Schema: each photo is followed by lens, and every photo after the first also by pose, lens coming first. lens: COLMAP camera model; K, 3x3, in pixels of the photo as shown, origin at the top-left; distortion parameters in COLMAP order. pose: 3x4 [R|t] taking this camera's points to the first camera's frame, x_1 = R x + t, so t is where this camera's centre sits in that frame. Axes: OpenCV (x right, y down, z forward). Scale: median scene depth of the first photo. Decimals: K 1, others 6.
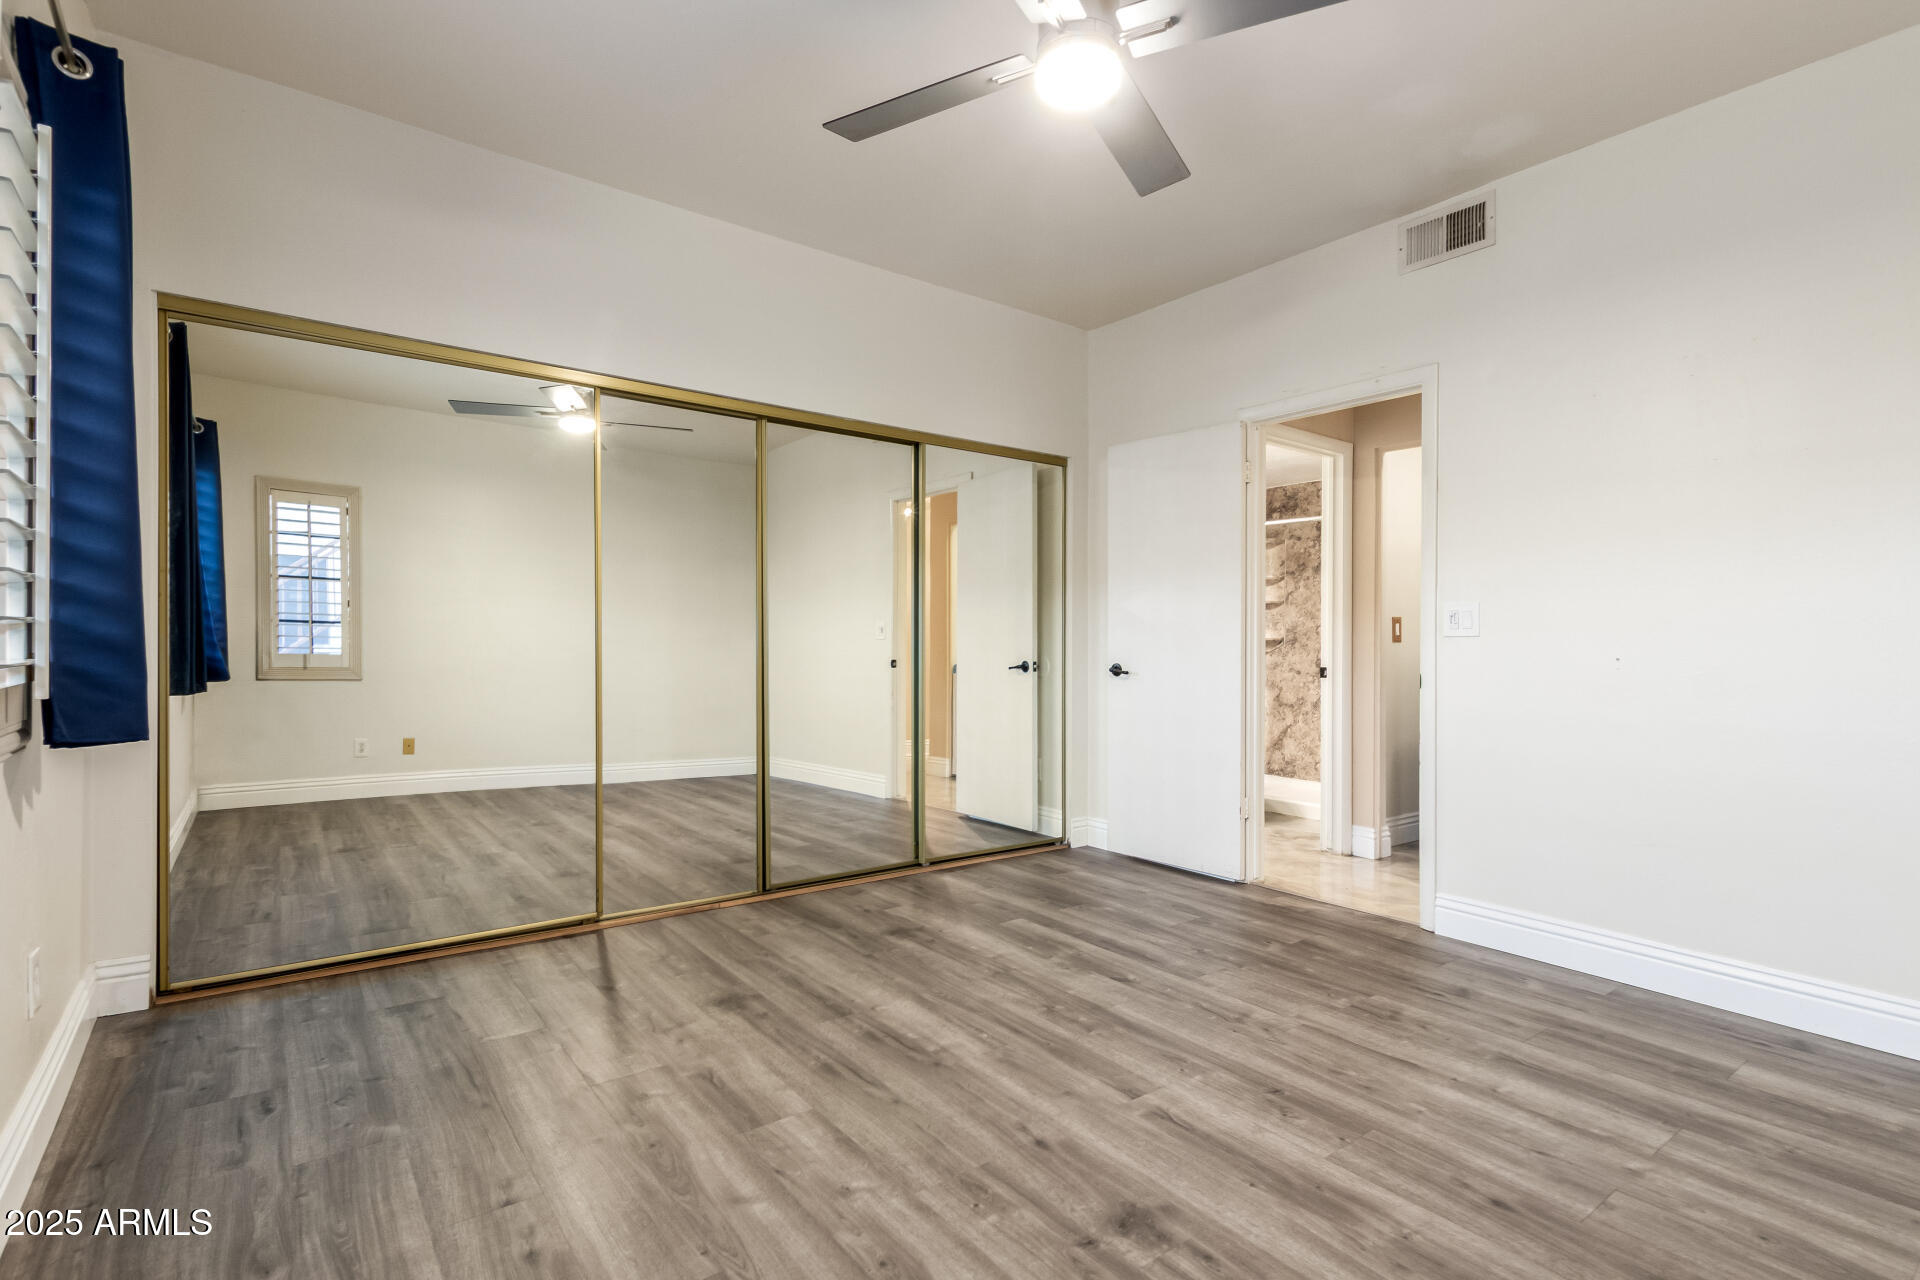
lens RADIAL K [[917.1, 0, 960.0], [0, 917.1, 640.0], [0, 0, 1]] dist [0.005538, -0.000430]
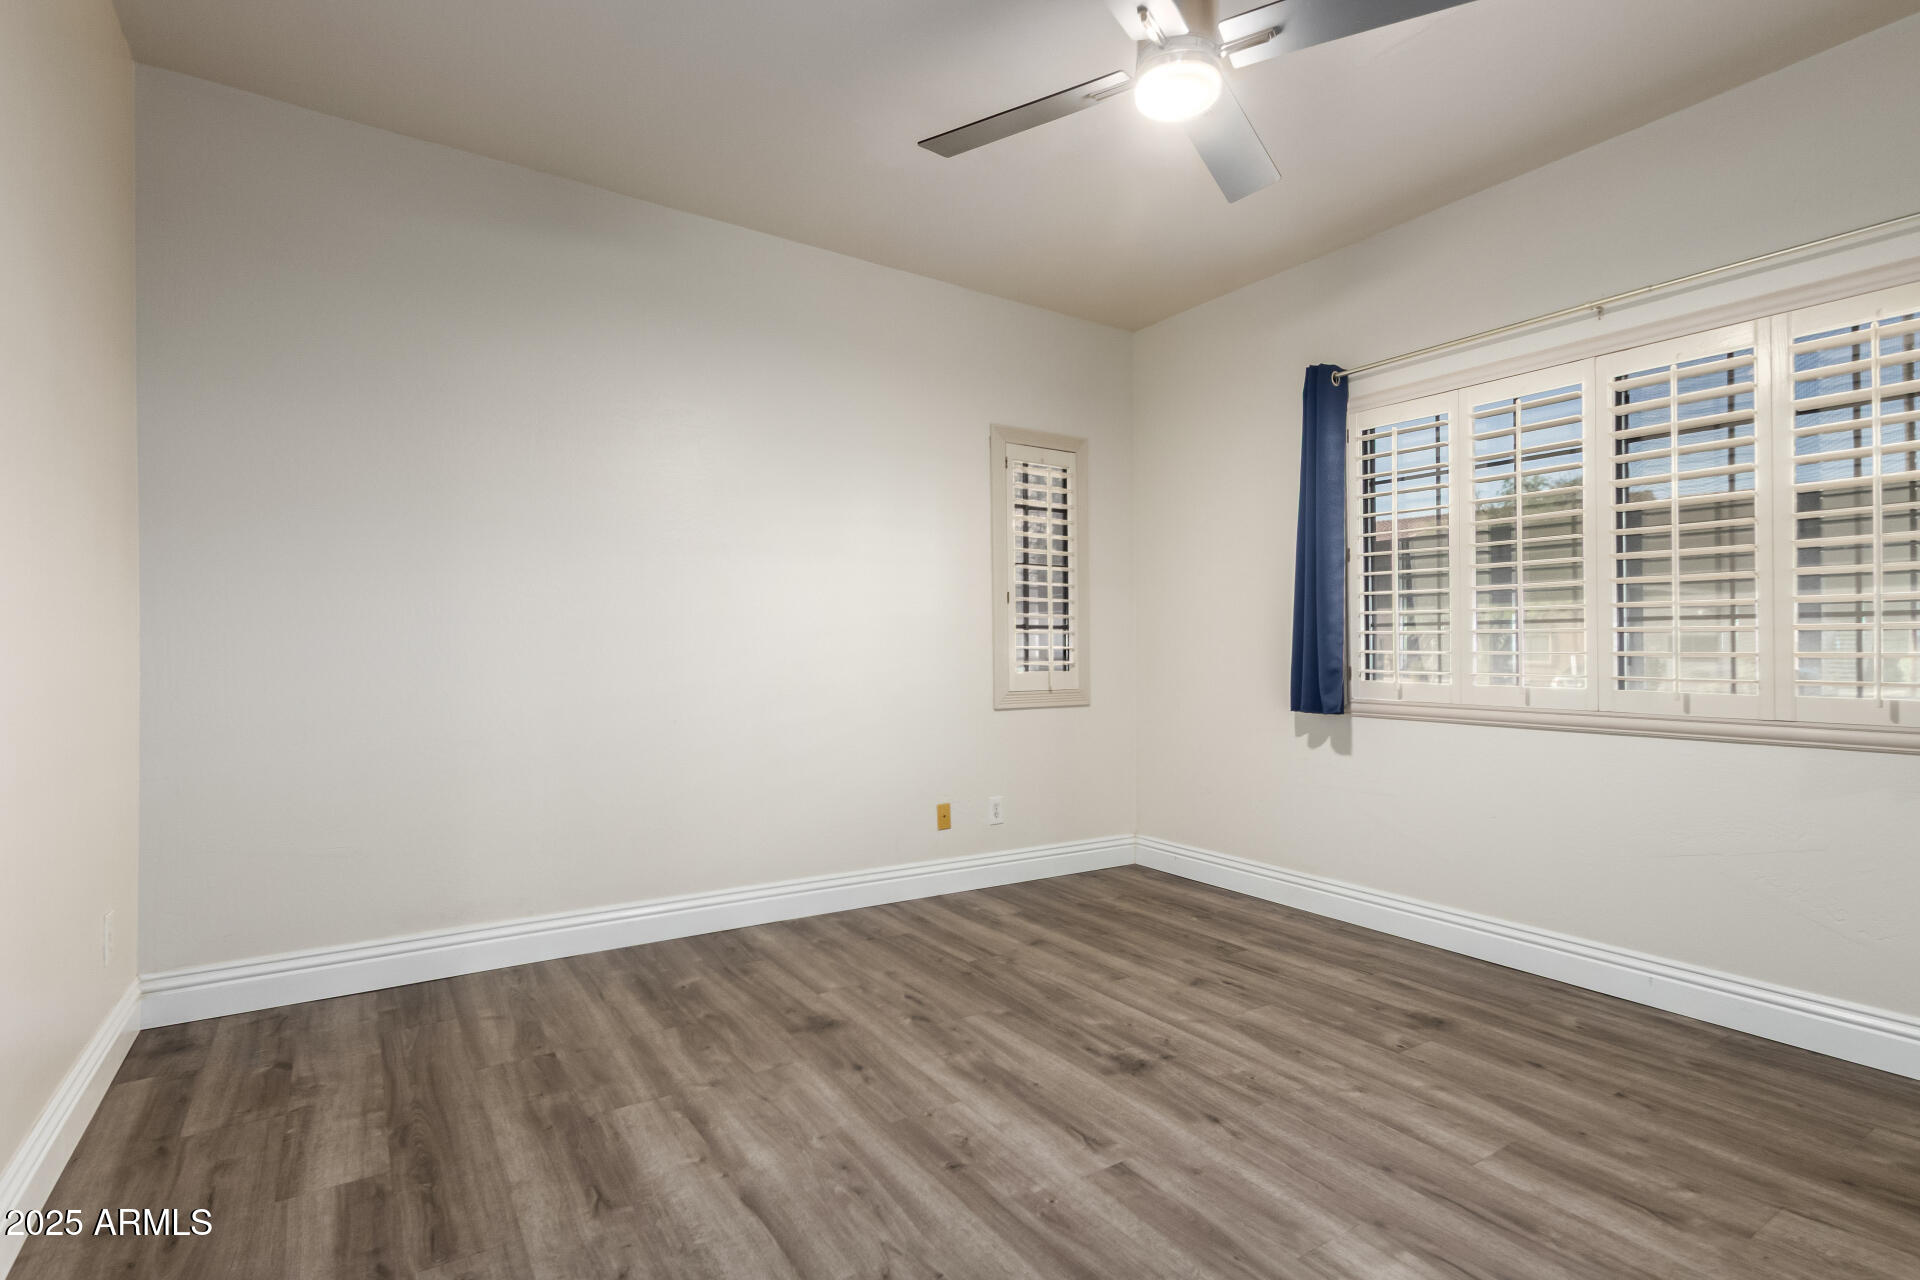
lens RADIAL K [[917.1, 0, 960.0], [0, 917.1, 640.0], [0, 0, 1]] dist [0.005538, -0.000430]
pose [[-0.997840, -0.018139, 0.063141, 0.322495], [-0.018983, 0.999738, -0.012782, 0.002711], [-0.062893, -0.013953, -0.997923, 2.068642]]
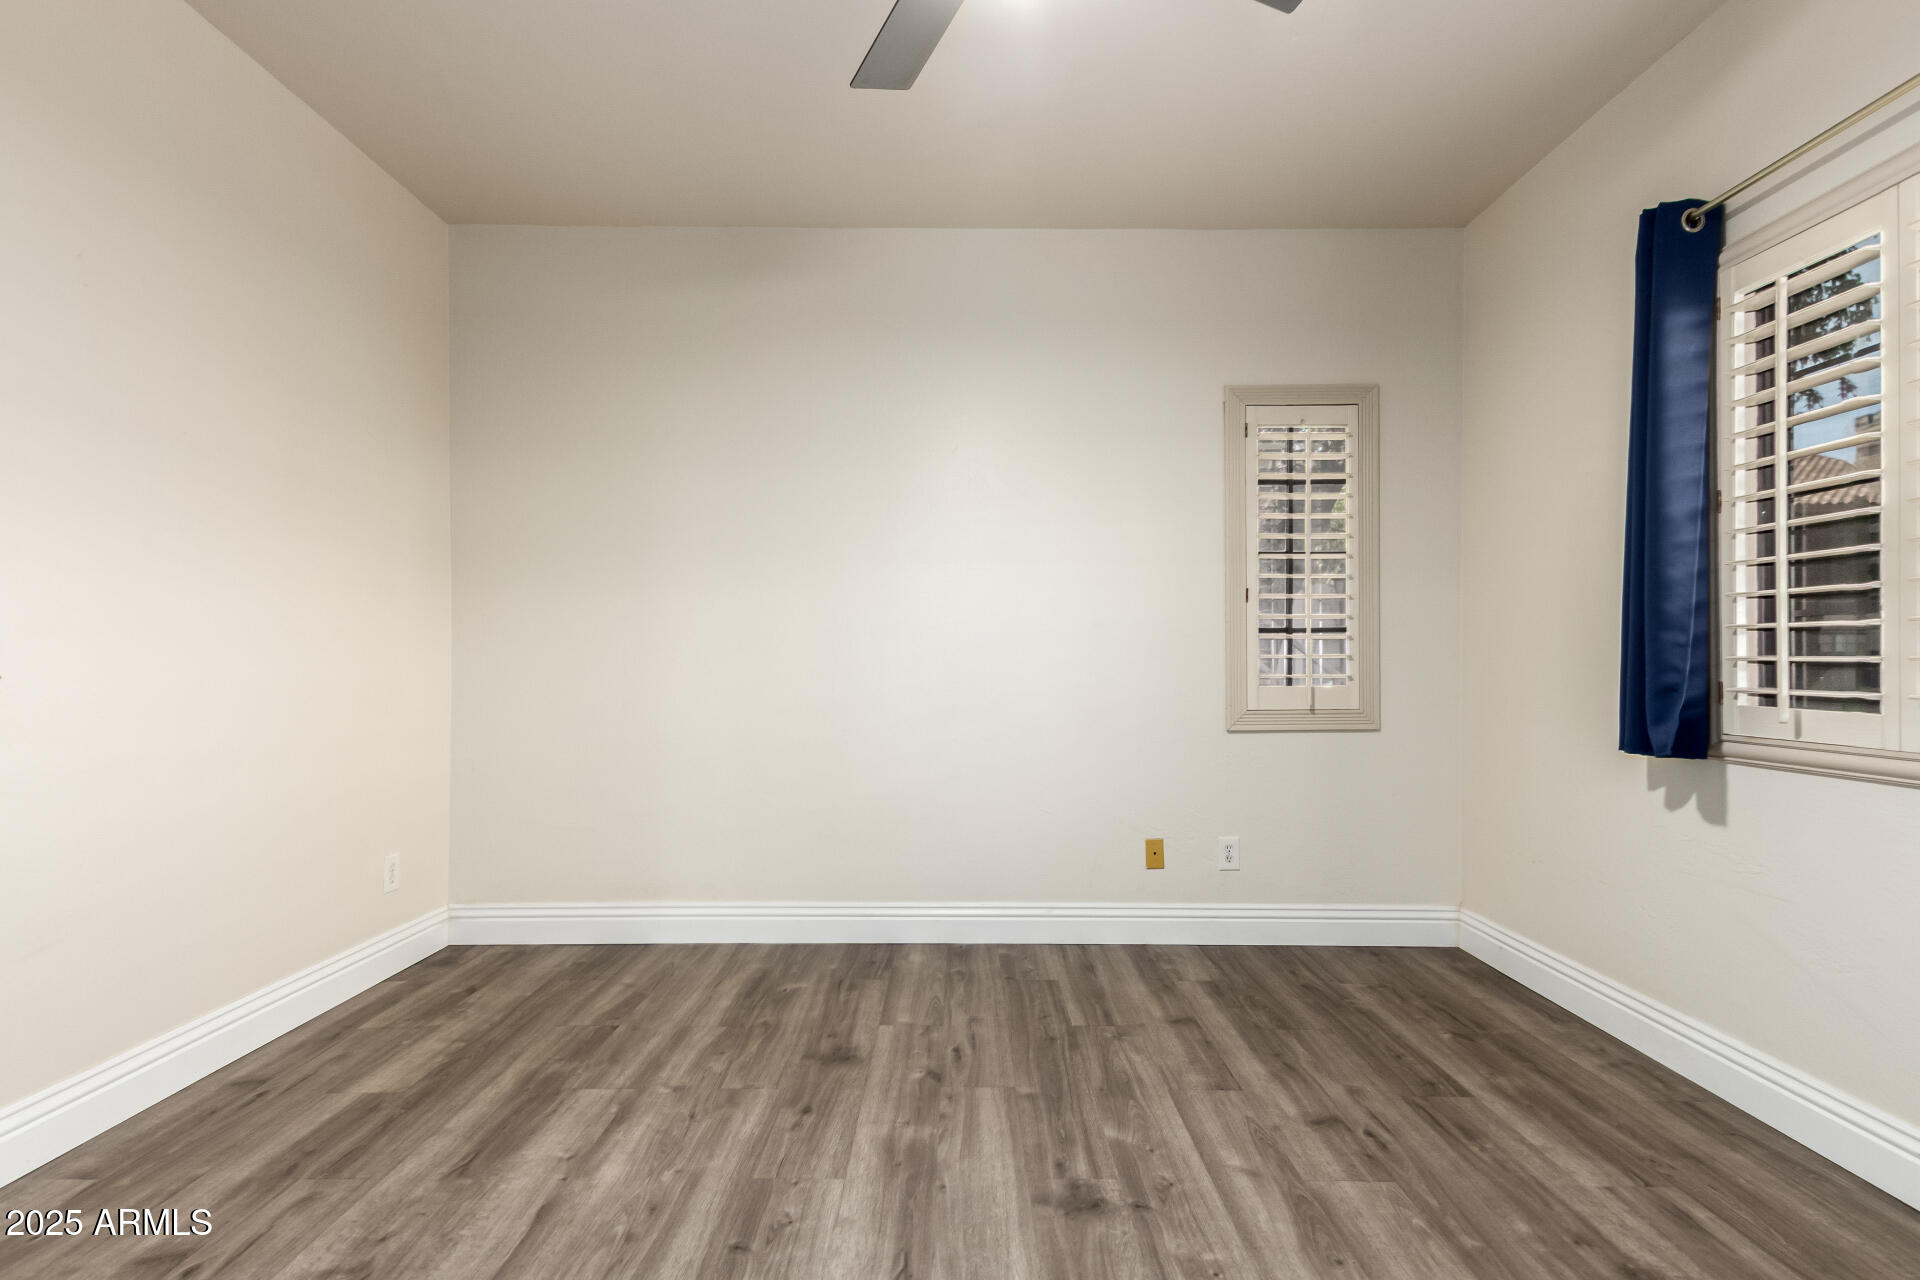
lens RADIAL K [[927.8, 0, 964.8], [0, 927.8, 657.4], [0, 0, 1]] dist [0.017806, -0.008230]
pose [[-0.799841, -0.011600, 0.600099, -0.294223], [-0.012799, 0.999916, 0.002270, -0.004078], [-0.600075, -0.005865, -0.799922, 1.665029]]
